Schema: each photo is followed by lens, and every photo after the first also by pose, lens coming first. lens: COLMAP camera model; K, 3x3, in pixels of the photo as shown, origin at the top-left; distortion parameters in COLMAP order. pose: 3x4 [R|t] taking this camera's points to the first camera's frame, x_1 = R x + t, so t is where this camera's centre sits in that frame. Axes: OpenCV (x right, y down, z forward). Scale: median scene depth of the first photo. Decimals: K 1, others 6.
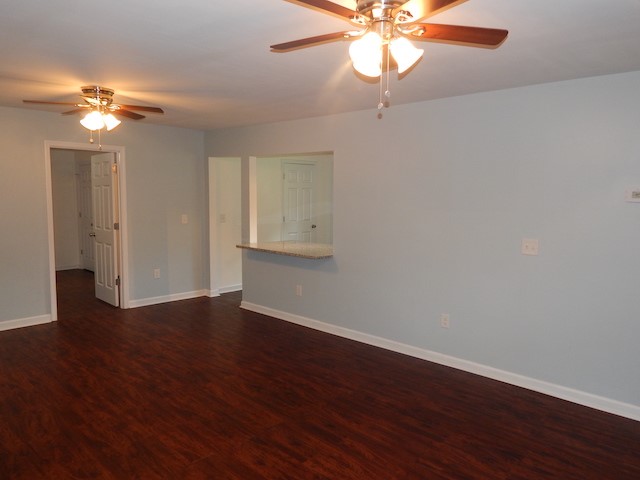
lens RADIAL K [[464.0, 0, 323.6], [0, 464.0, 238.1], [0, 0, 1]] dist [-0.000731, -0.000733]
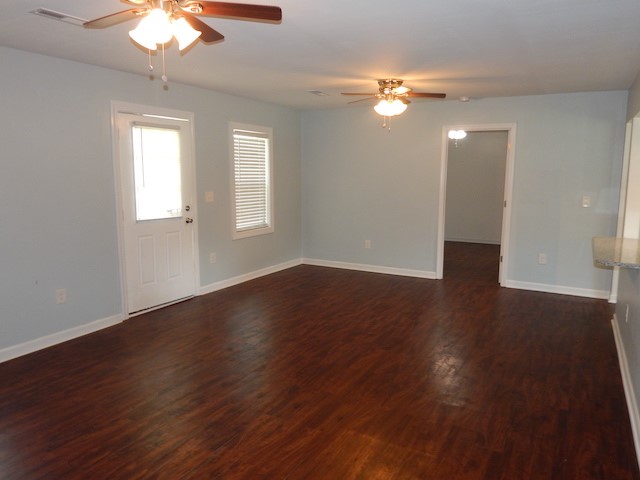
lens RADIAL K [[464.0, 0, 323.6], [0, 464.0, 238.1], [0, 0, 1]] dist [-0.000731, -0.000733]
pose [[0.248421, 0.127924, -0.960168, 0.687210], [-0.092899, 0.989818, 0.107839, -0.037203], [0.964187, 0.062409, 0.257776, 0.579021]]
